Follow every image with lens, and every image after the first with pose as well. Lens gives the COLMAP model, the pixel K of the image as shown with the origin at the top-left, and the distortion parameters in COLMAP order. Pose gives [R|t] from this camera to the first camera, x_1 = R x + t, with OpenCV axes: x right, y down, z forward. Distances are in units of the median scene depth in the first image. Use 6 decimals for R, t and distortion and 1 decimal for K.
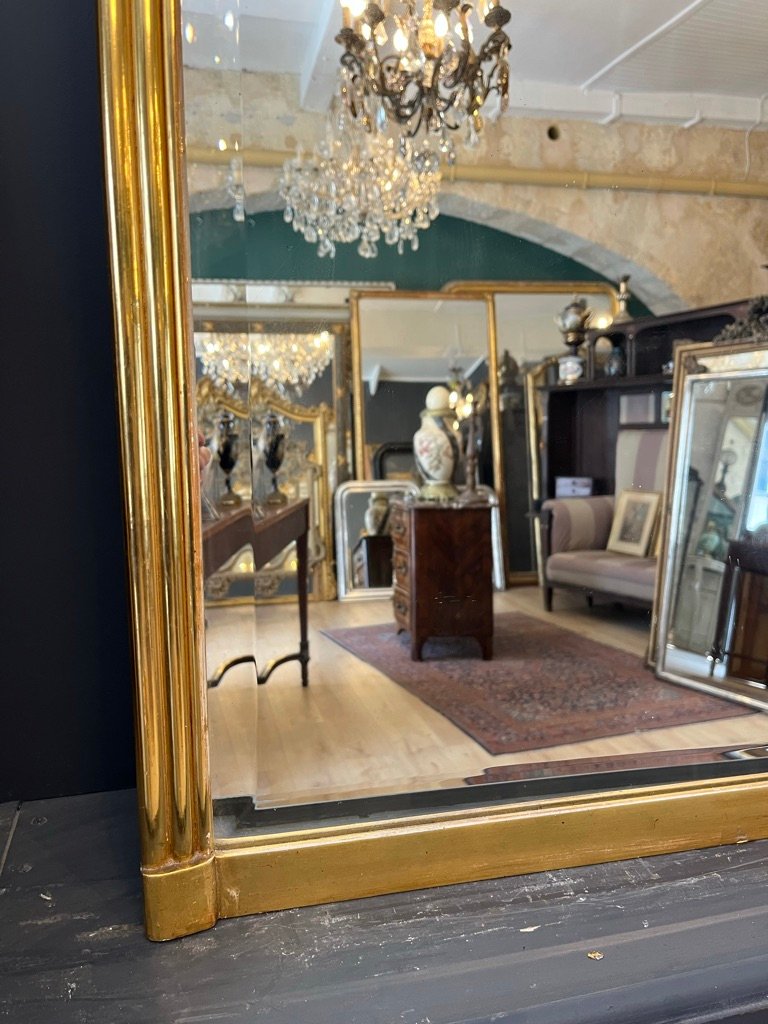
lens RADIAL K [[773.8, 0, 398.6], [0, 773.8, 496.1], [0, 0, 1]] dist [0.050730, -0.083832]
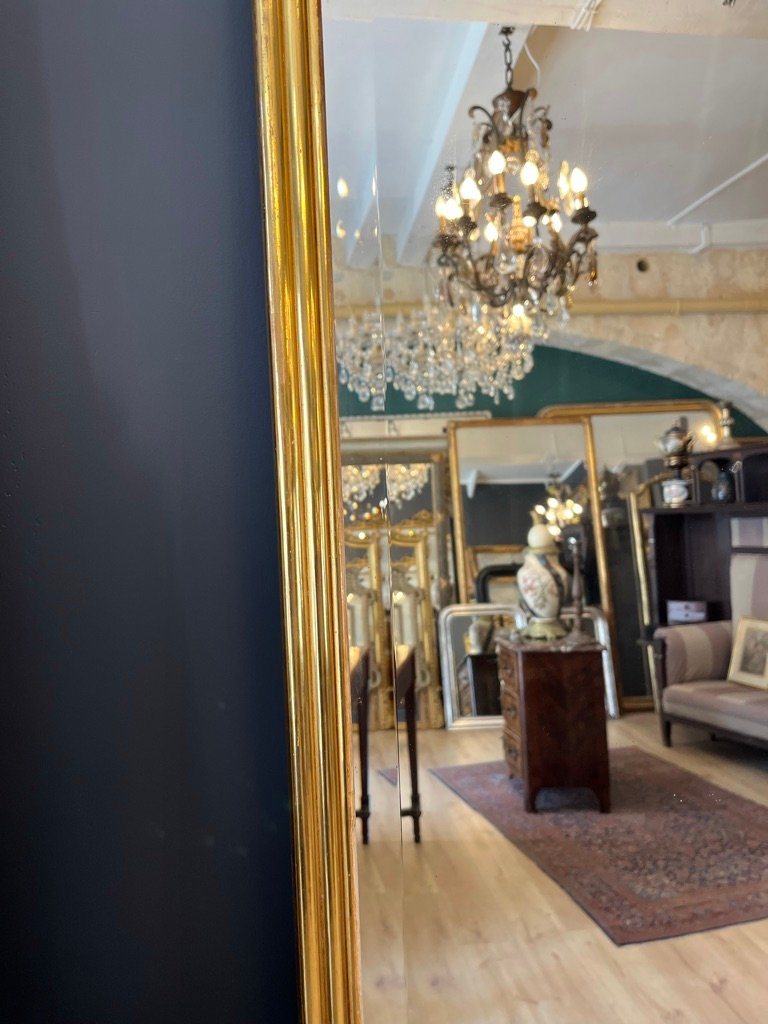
lens RADIAL K [[771.7, 0, 378.9], [0, 771.7, 489.8], [0, 0, 1]] dist [0.047491, -0.083005]
pose [[0.988078, -0.037468, -0.149322, -0.002963], [0.020535, 0.993341, -0.113368, -0.063869], [0.152576, 0.108951, 0.982268, -0.023674]]
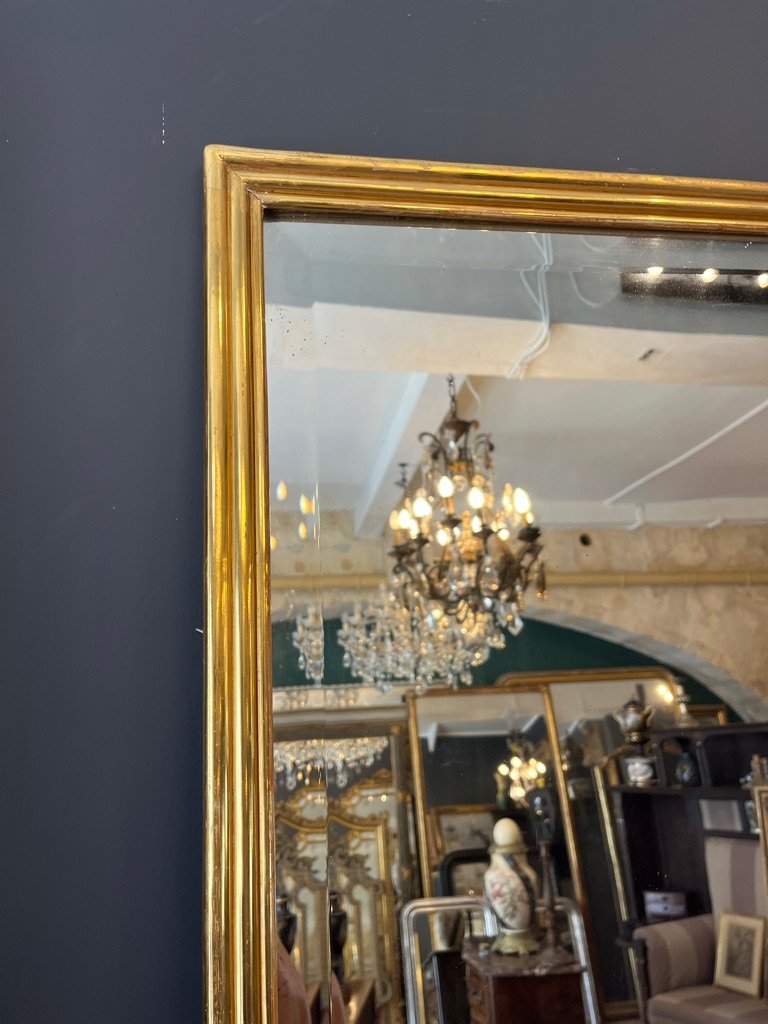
lens RADIAL K [[758.0, 0, 379.1], [0, 758.0, 479.6], [0, 0, 1]] dist [0.047236, -0.095899]
pose [[0.994251, -0.073355, -0.077999, 0.000909], [0.035866, 0.914539, -0.402904, -0.125524], [0.100888, 0.397790, 0.911913, -0.032517]]
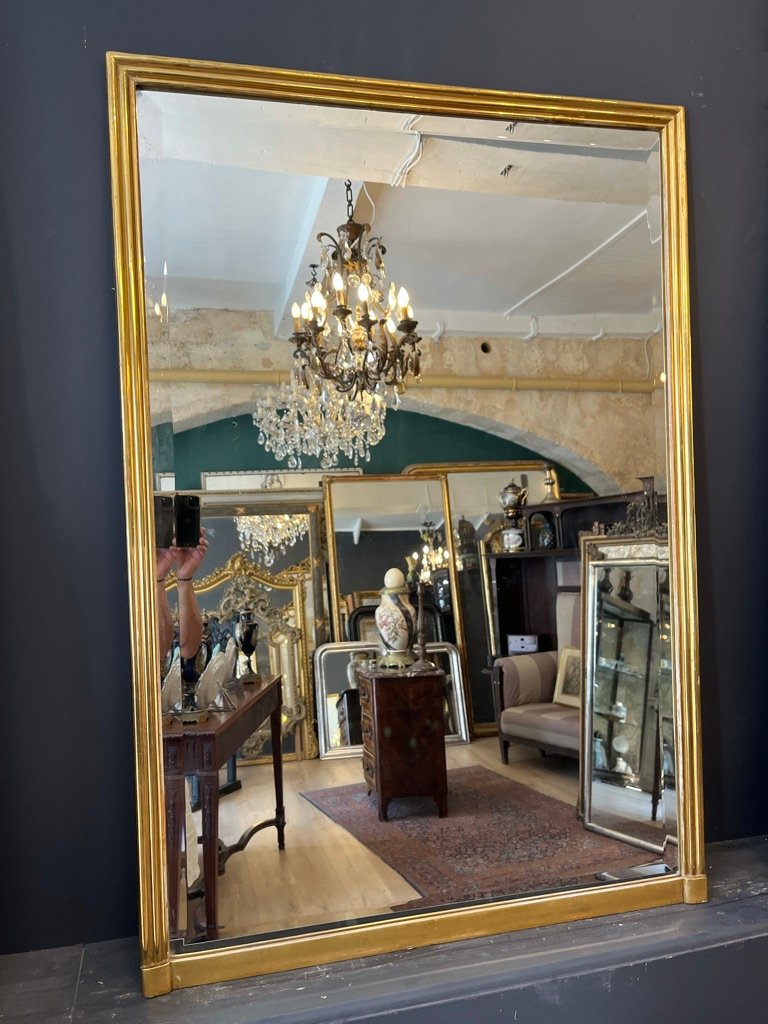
lens RADIAL K [[774.1, 0, 411.4], [0, 774.1, 488.8], [0, 0, 1]] dist [0.110053, -0.166700]
pose [[0.998943, -0.040299, 0.022115, 0.047440], [0.043473, 0.984564, -0.169542, -0.049622], [-0.014941, 0.170324, 0.985275, -0.153259]]
